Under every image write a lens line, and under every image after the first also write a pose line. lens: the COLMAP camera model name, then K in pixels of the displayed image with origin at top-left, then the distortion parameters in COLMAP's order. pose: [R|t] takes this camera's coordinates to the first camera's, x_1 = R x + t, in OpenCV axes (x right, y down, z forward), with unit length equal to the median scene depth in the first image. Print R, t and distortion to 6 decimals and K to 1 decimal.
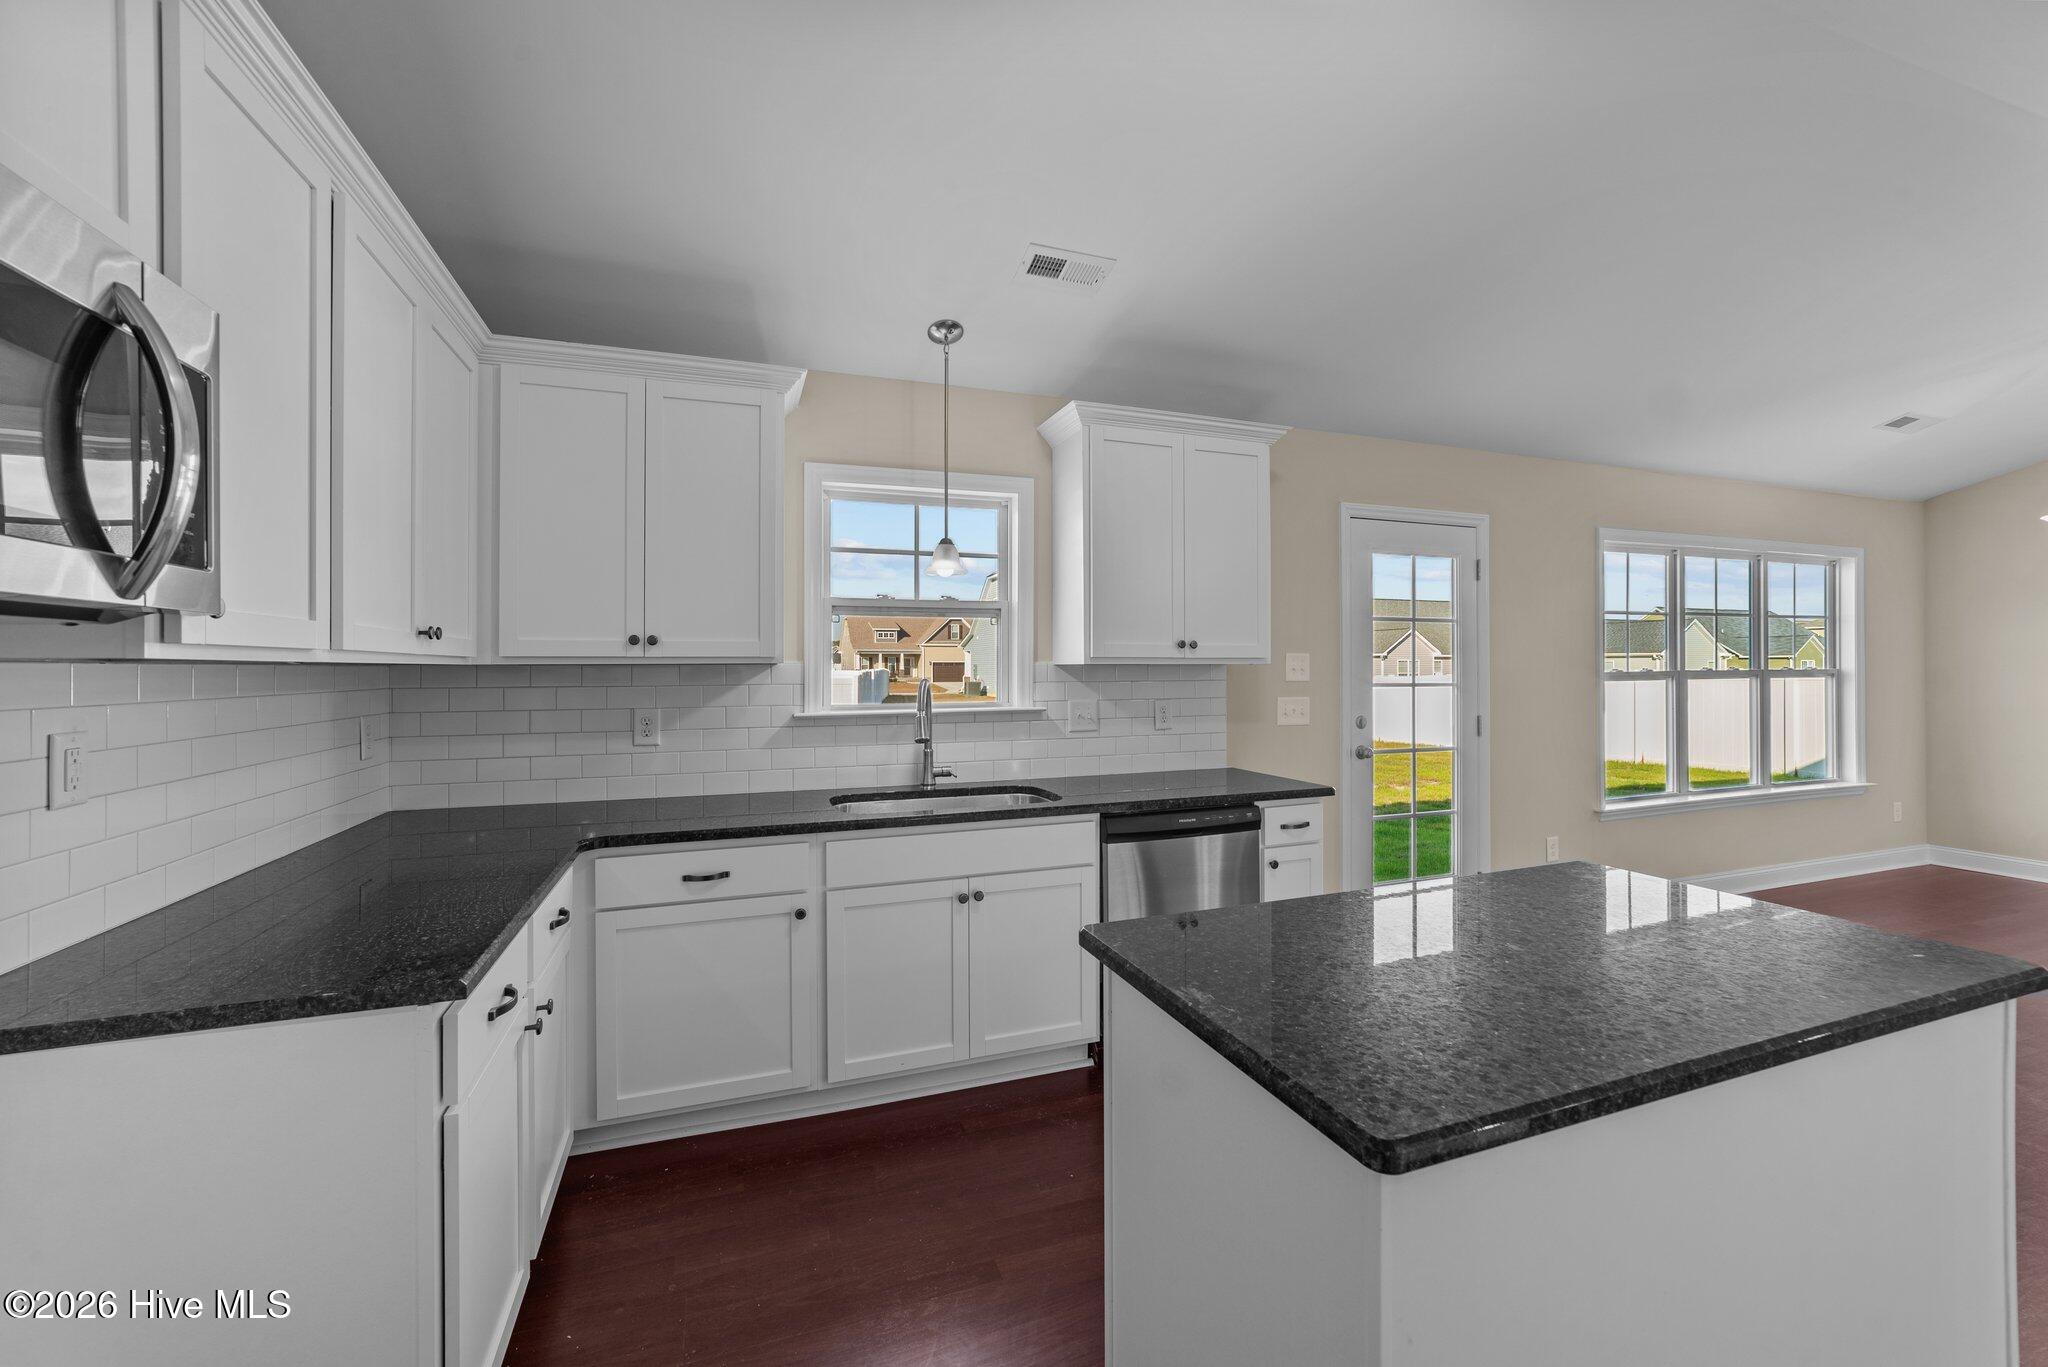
lens RADIAL K [[793.9, 0, 1010.2], [0, 793.9, 665.1], [0, 0, 1]] dist [-0.021415, 0.006551]
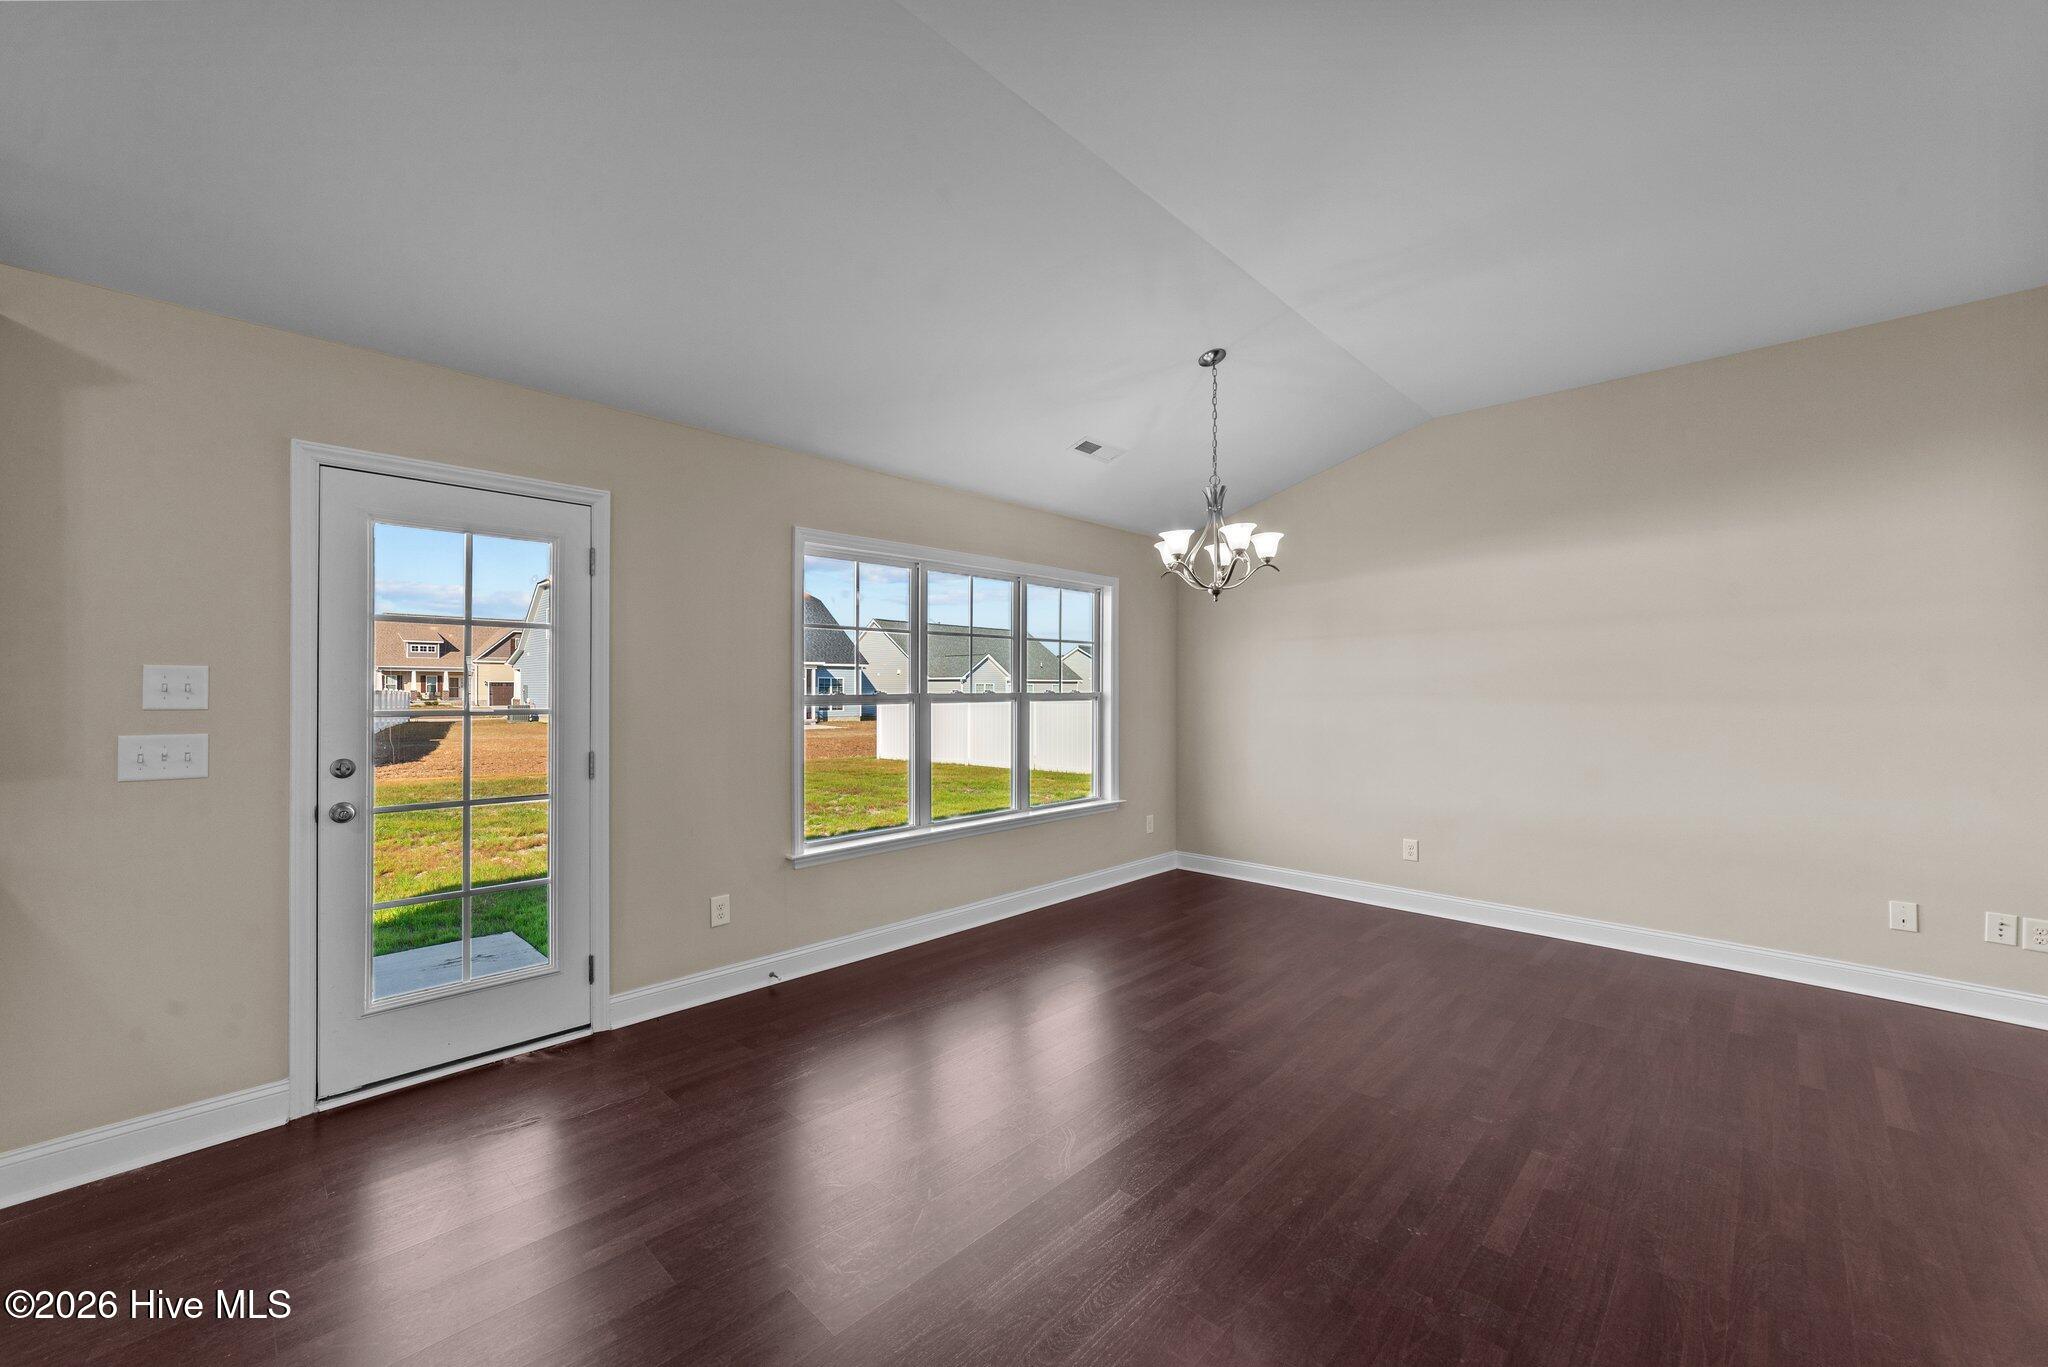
lens RADIAL K [[793.9, 0, 1011.2], [0, 793.9, 687.8], [0, 0, 1]] dist [-0.021415, 0.006551]
pose [[0.895254, 0.005020, 0.445528, 0.706169], [-0.005288, 0.999986, -0.000643, 0.000241], [-0.445525, -0.001780, 0.895268, 0.150242]]
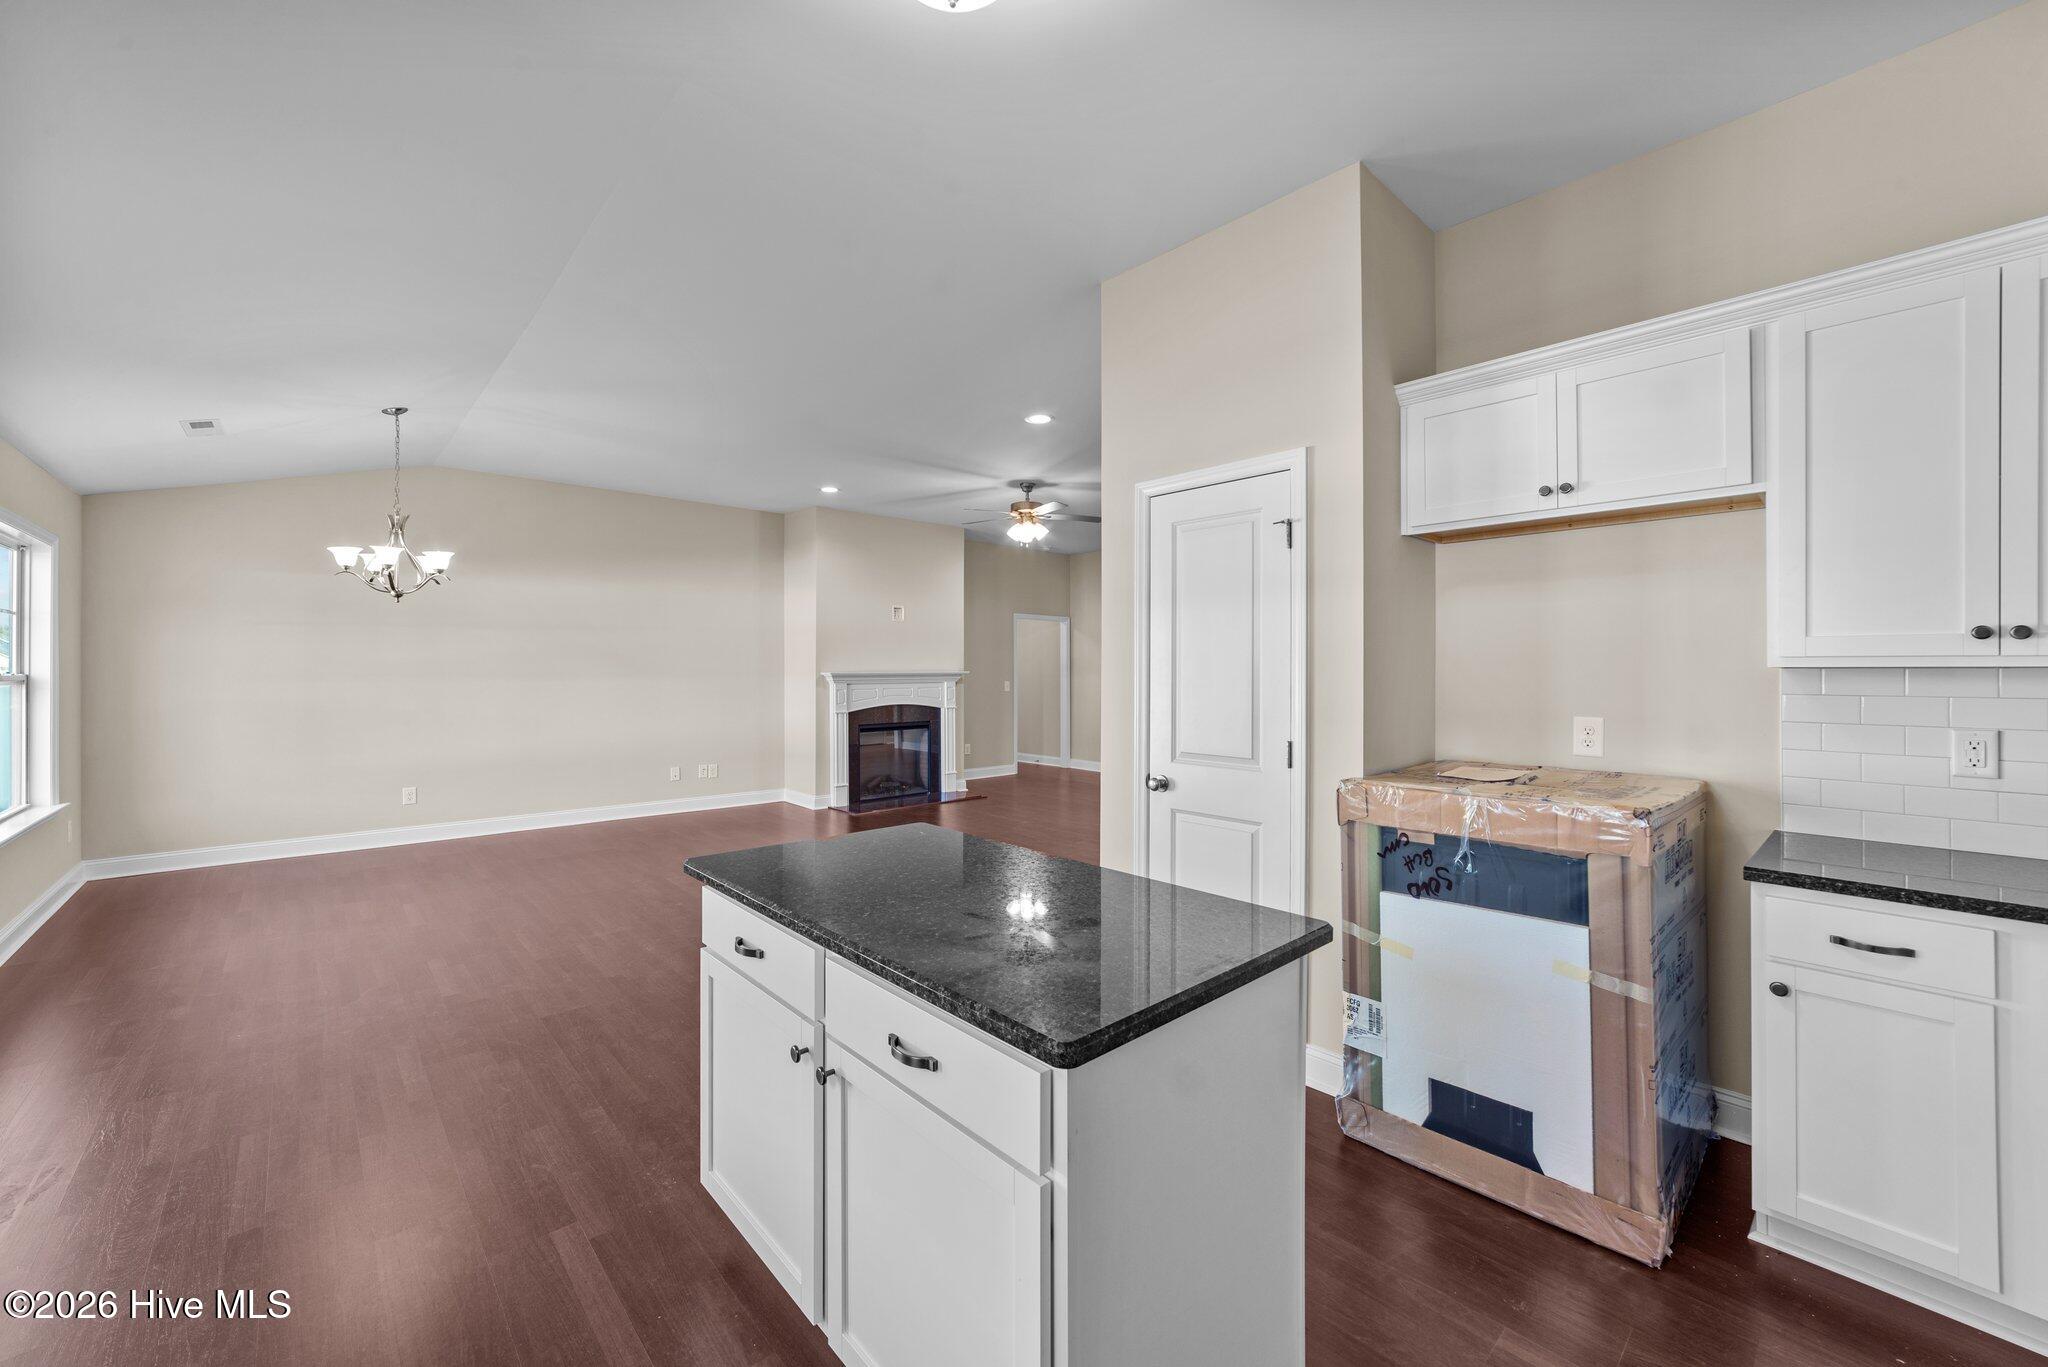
lens RADIAL K [[793.9, 0, 1021.4], [0, 793.9, 667.3], [0, 0, 1]] dist [-0.021415, 0.006551]
pose [[-0.397622, 0.004421, 0.917539, -0.203511], [-0.002231, 0.999981, -0.005785, -0.000411], [-0.917547, -0.004347, -0.397605, 0.518748]]
